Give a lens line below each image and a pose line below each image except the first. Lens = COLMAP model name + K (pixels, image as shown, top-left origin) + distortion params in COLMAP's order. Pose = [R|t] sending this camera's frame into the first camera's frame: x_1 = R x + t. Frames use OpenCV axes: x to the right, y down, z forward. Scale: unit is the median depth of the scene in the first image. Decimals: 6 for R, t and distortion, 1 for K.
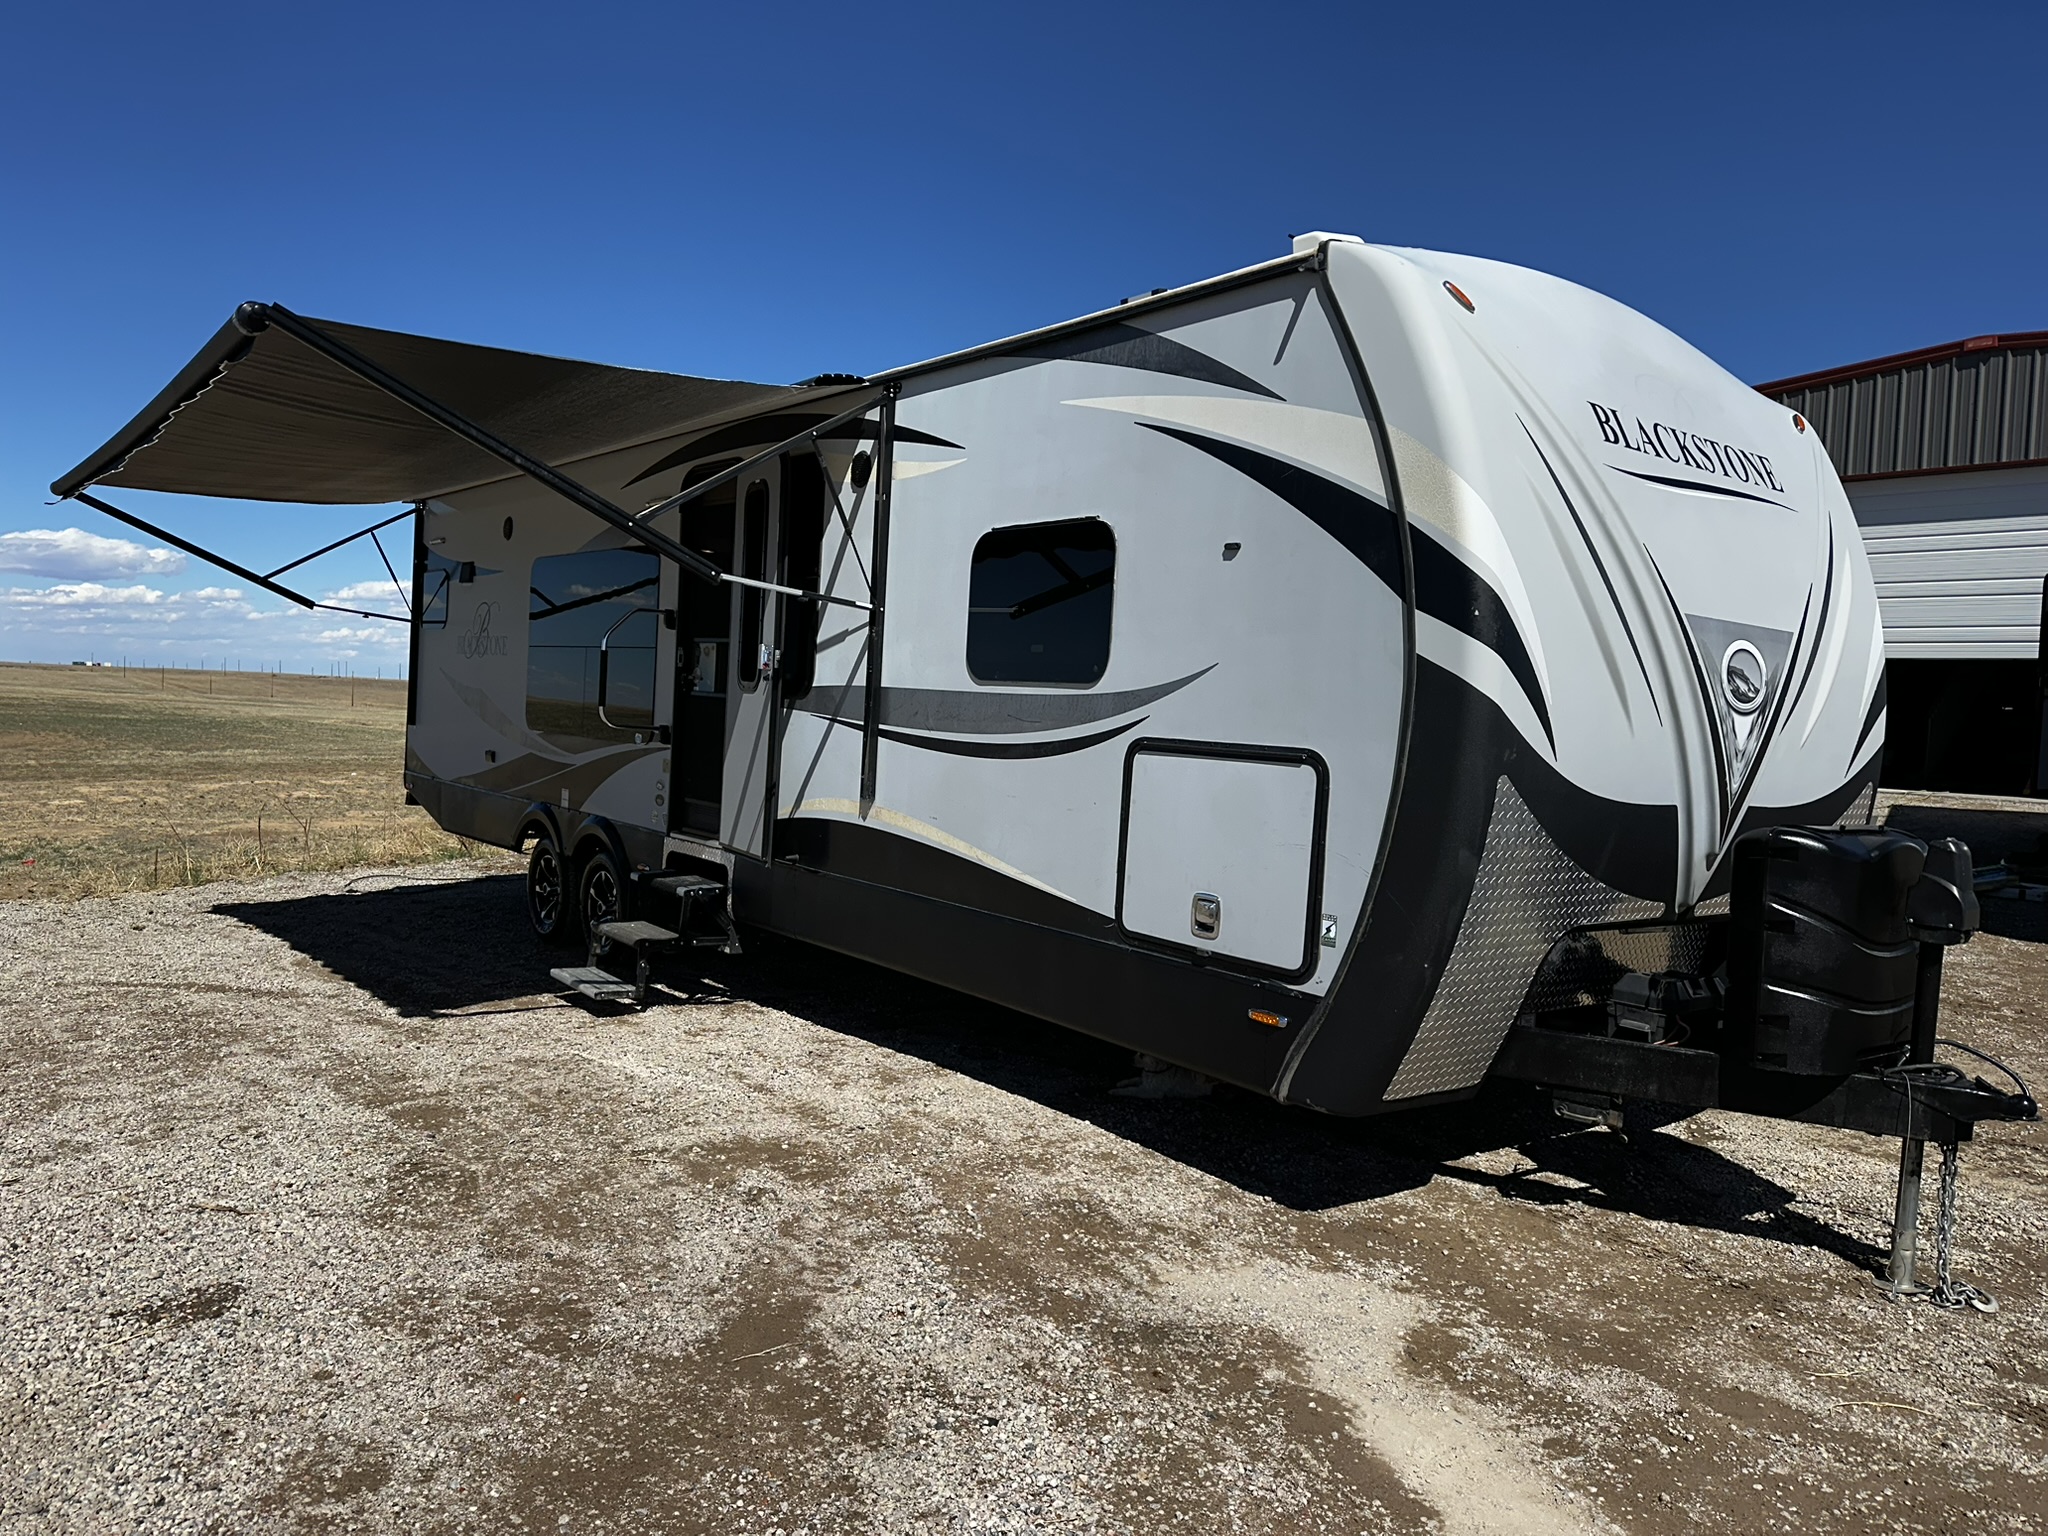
lens RADIAL K [[1444.7, 0, 1016.9], [0, 1444.7, 778.0], [0, 0, 1]] dist [0.083447, -0.086392]
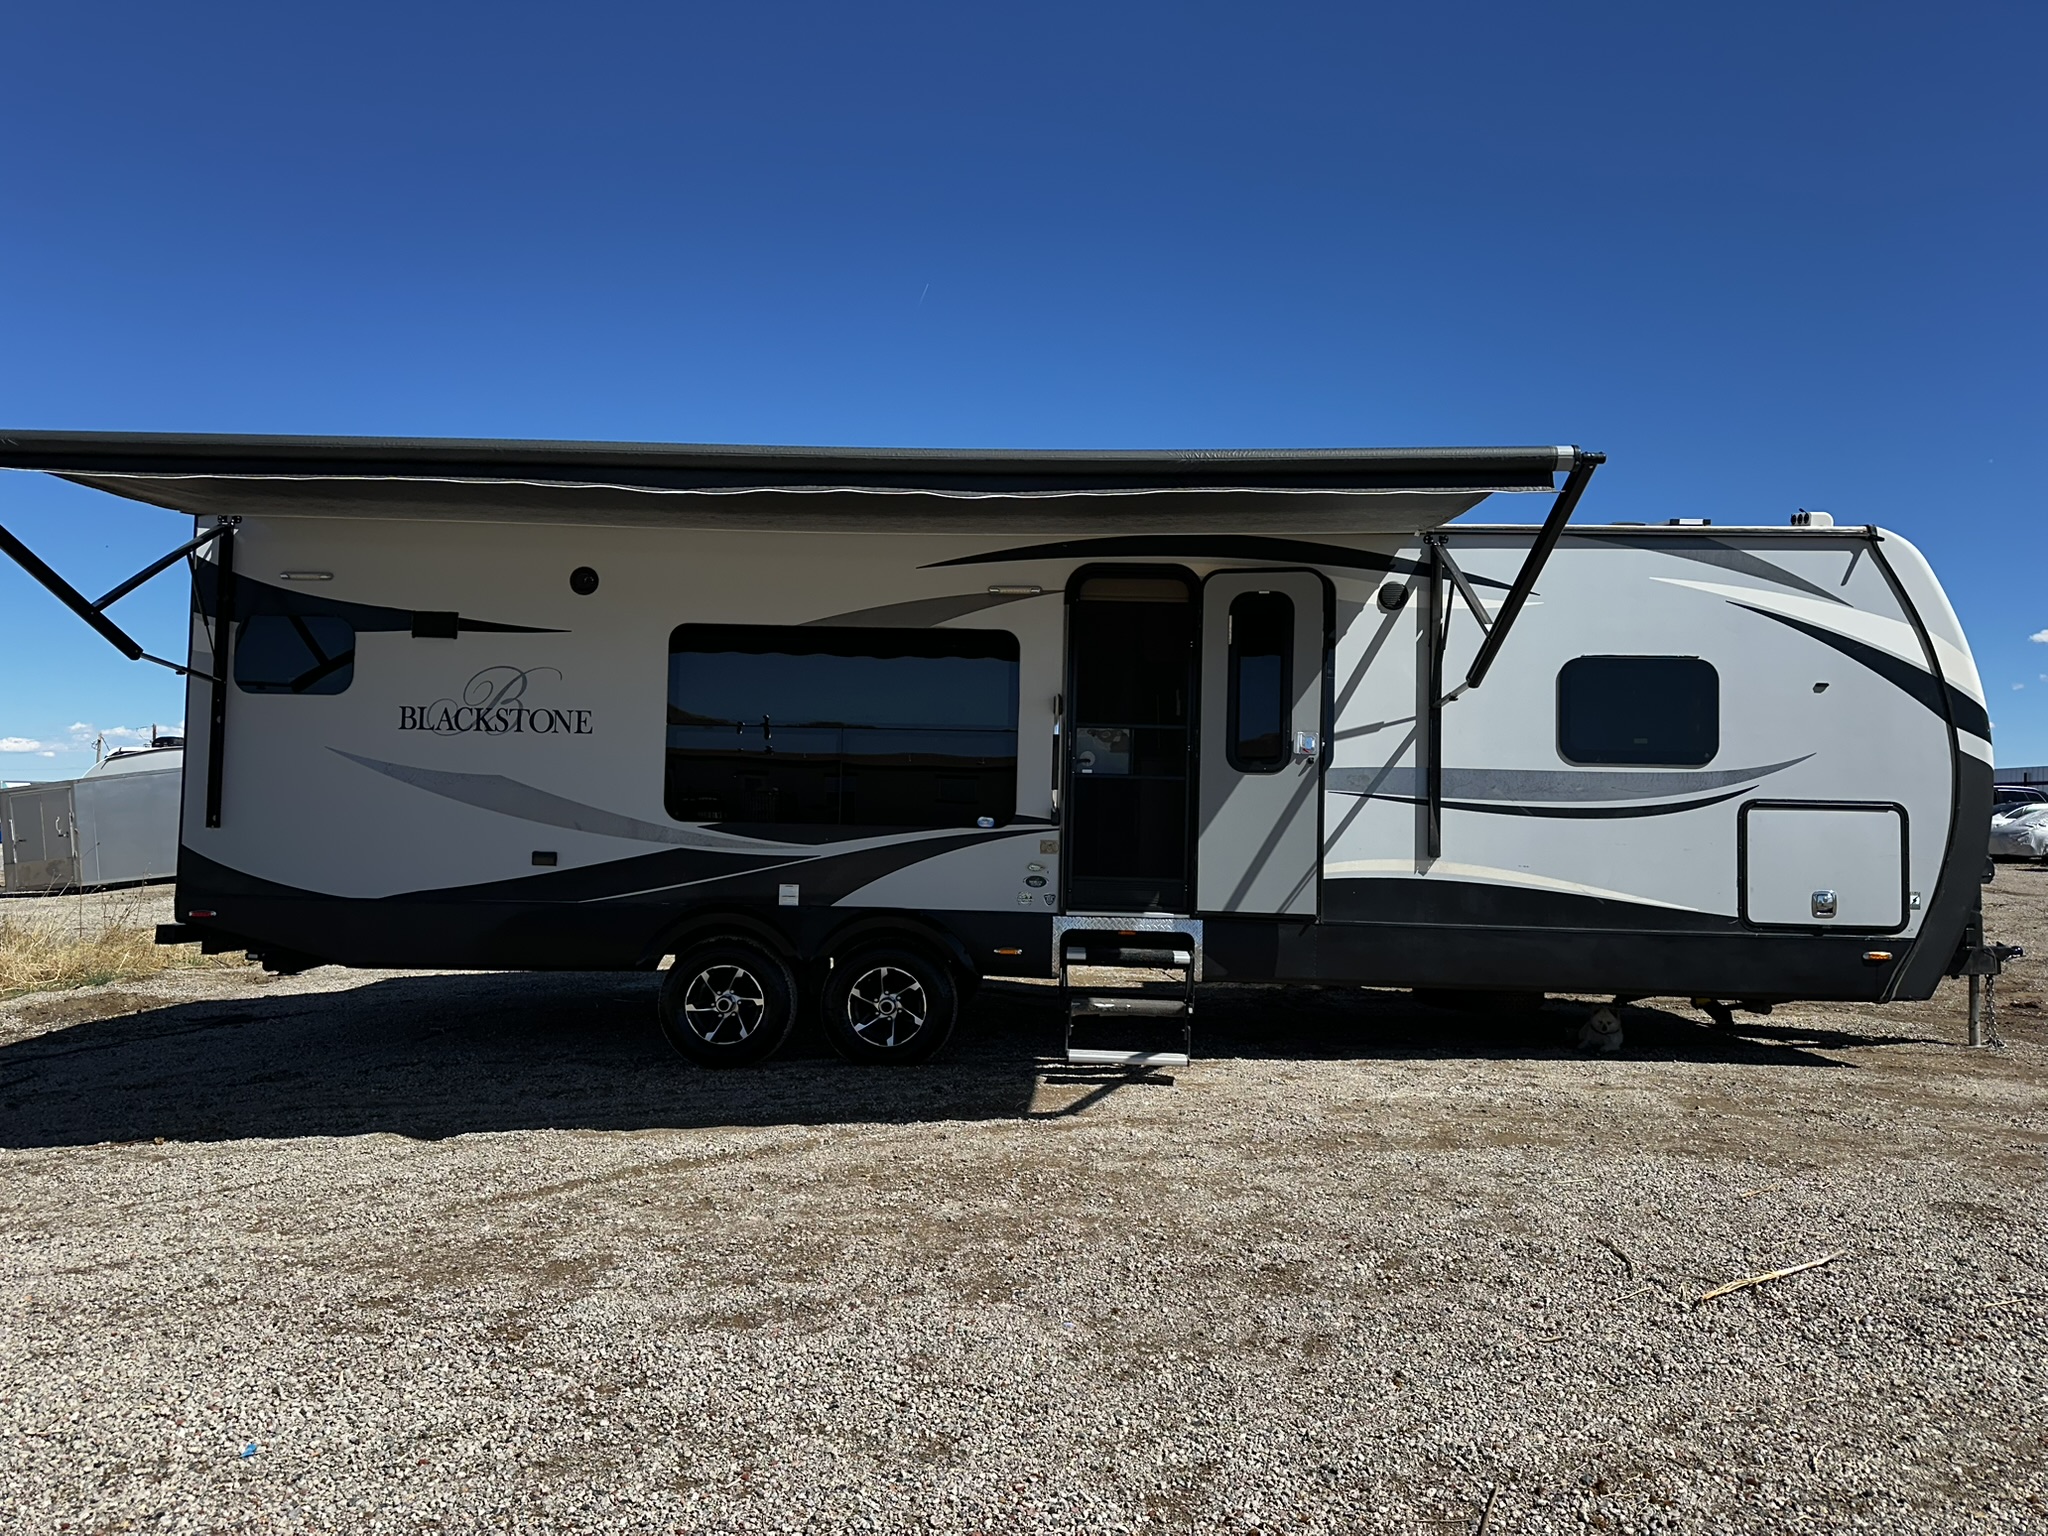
lens RADIAL K [[1444.7, 0, 1016.9], [0, 1444.7, 778.0], [0, 0, 1]] dist [0.083447, -0.086392]
pose [[0.631754, -0.002819, 0.775164, -1.436617], [0.051853, 0.997907, -0.038630, -0.026447], [-0.773433, 0.064599, 0.630578, 0.520934]]
